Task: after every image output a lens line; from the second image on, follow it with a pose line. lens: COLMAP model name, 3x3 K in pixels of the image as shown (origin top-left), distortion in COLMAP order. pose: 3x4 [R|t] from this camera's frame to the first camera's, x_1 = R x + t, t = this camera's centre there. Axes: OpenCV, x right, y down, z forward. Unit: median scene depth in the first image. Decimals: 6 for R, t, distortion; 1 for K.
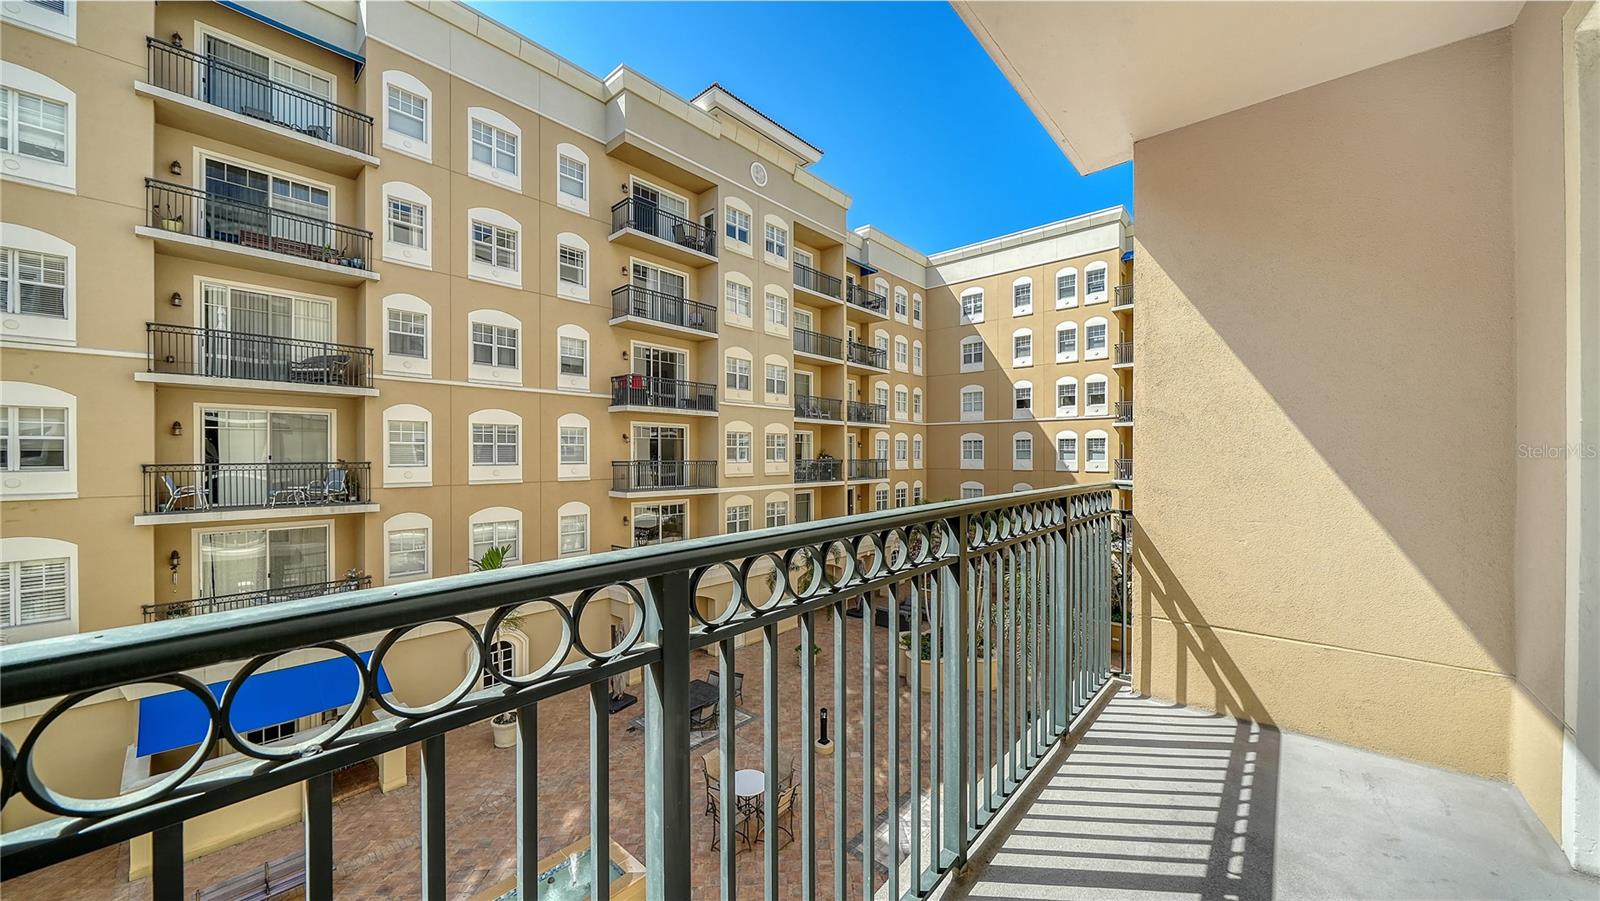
lens RADIAL K [[561.3, 0, 805.5], [0, 561.3, 454.1], [0, 0, 1]] dist [-0.001932, -0.000858]
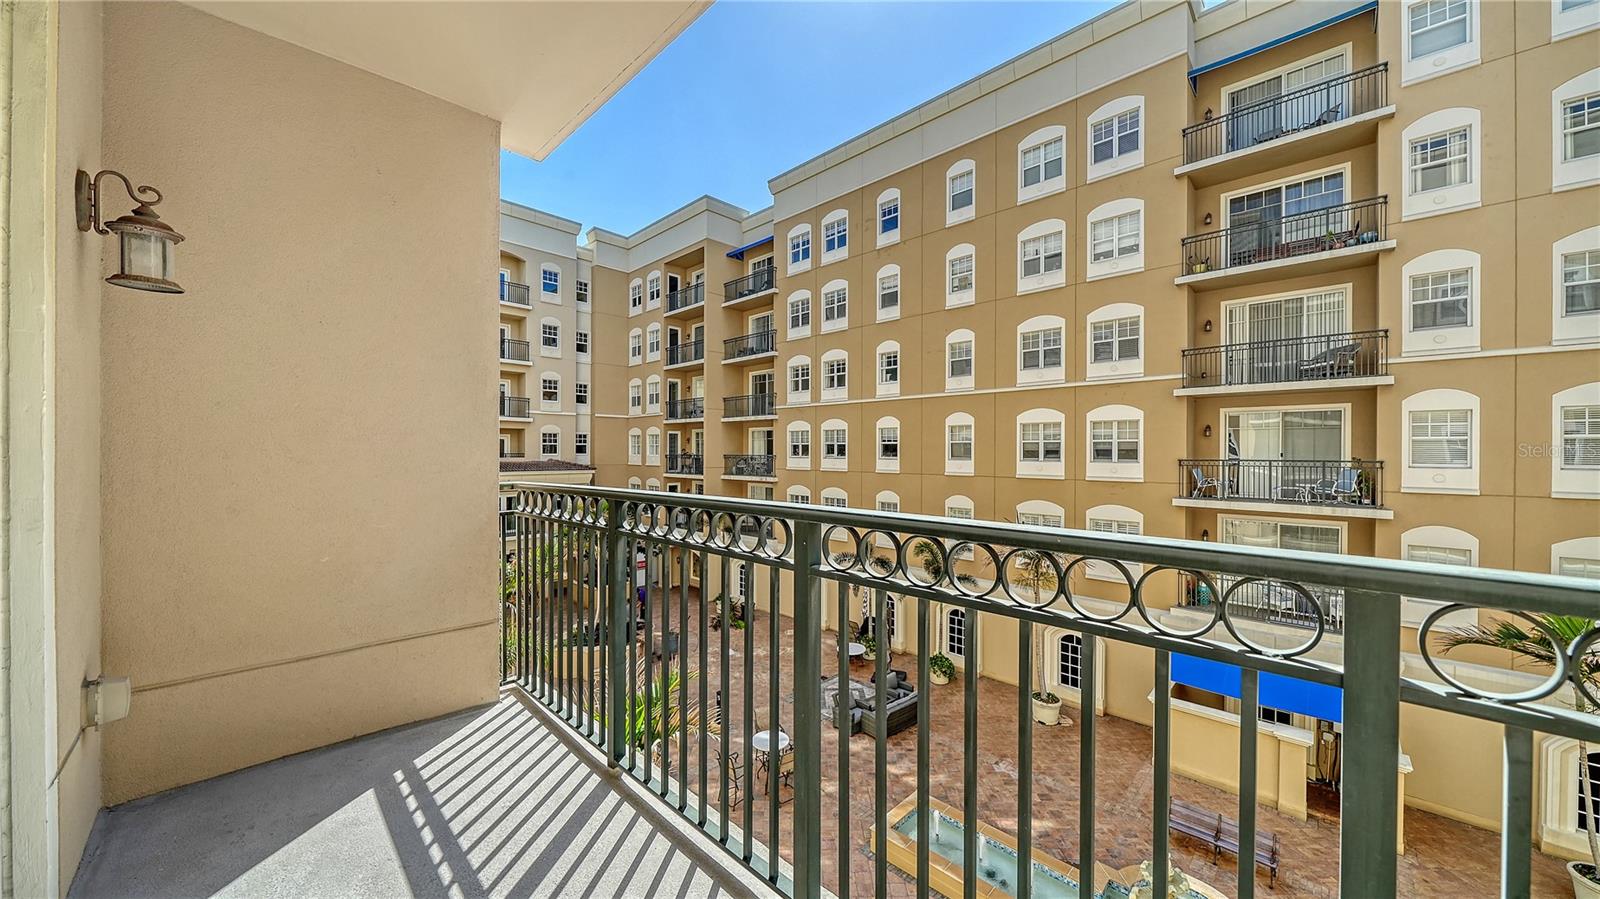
lens RADIAL K [[560.4, 0, 799.5], [0, 560.4, 451.6], [0, 0, 1]] dist [-0.002724, -0.000539]
pose [[-0.055031, 0.000818, -0.998484, 0.138078], [-0.002300, 0.999997, 0.000946, 0.000983], [0.998482, 0.002349, -0.055029, 0.149805]]
